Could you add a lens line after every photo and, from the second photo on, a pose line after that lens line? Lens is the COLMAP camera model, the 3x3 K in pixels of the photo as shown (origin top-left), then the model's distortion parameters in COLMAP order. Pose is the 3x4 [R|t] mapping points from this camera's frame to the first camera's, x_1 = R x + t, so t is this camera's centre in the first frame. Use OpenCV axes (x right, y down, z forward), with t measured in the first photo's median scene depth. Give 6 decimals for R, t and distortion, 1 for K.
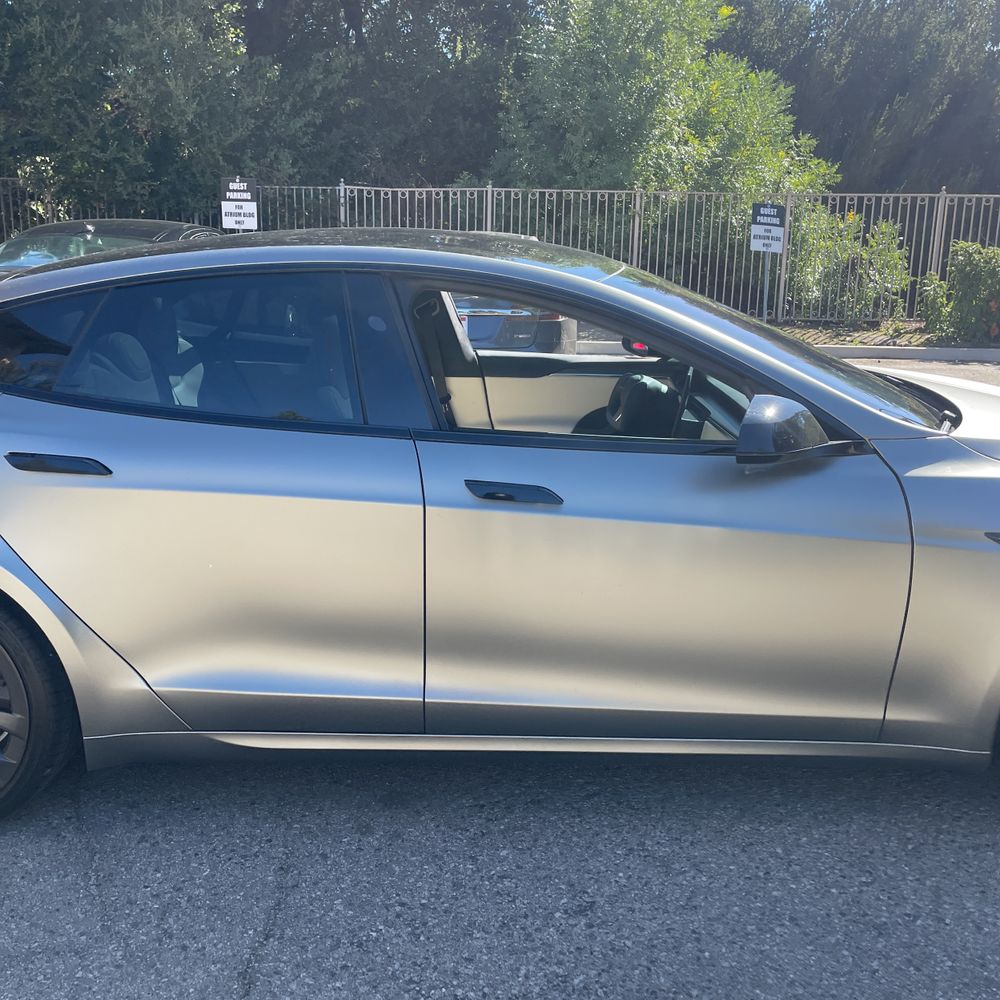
lens RADIAL K [[1007.7, 0, 496.1], [0, 1007.7, 512.7], [0, 0, 1]] dist [0.087705, -0.121201]
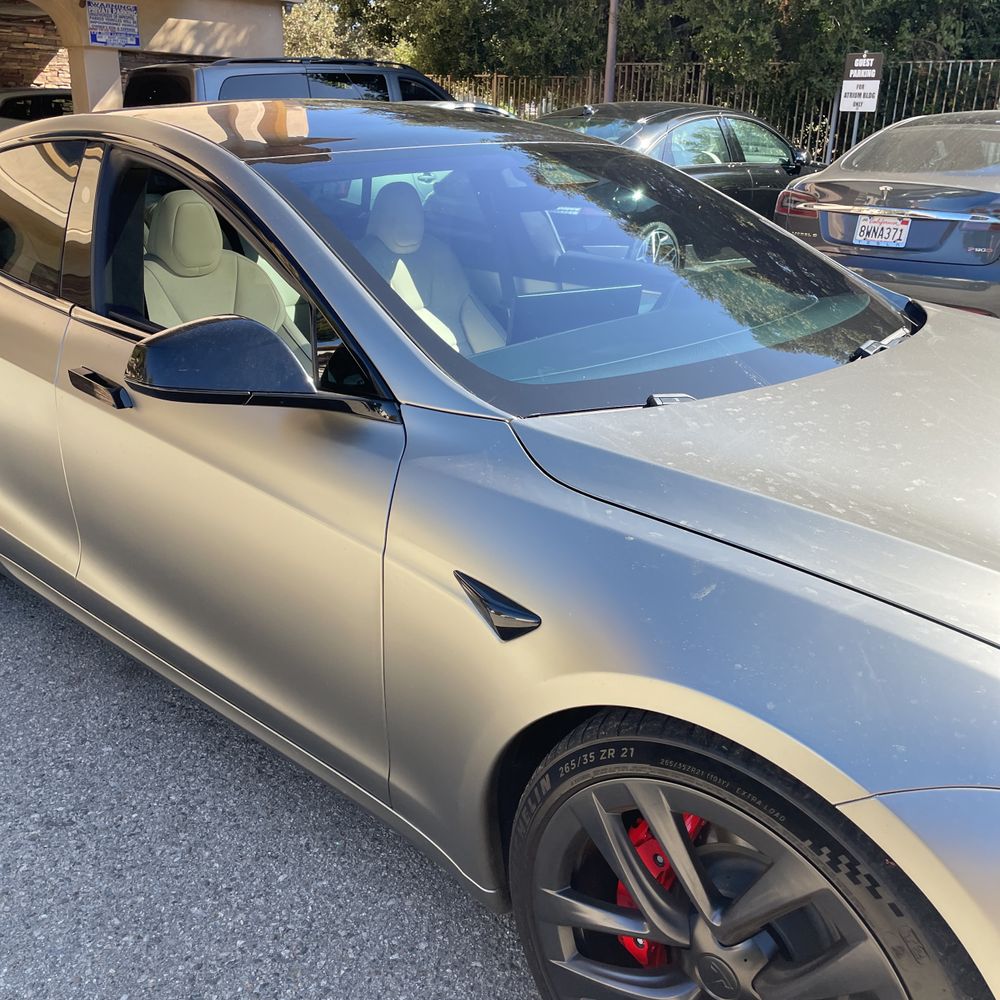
lens RADIAL K [[1007.7, 0, 496.1], [0, 1007.7, 512.7], [0, 0, 1]] dist [0.087705, -0.121201]
pose [[0.735042, 0.248596, -0.630804, 0.176076], [-0.185372, 0.968595, 0.165714, -0.025241], [0.652190, -0.004874, 0.758040, 0.102068]]
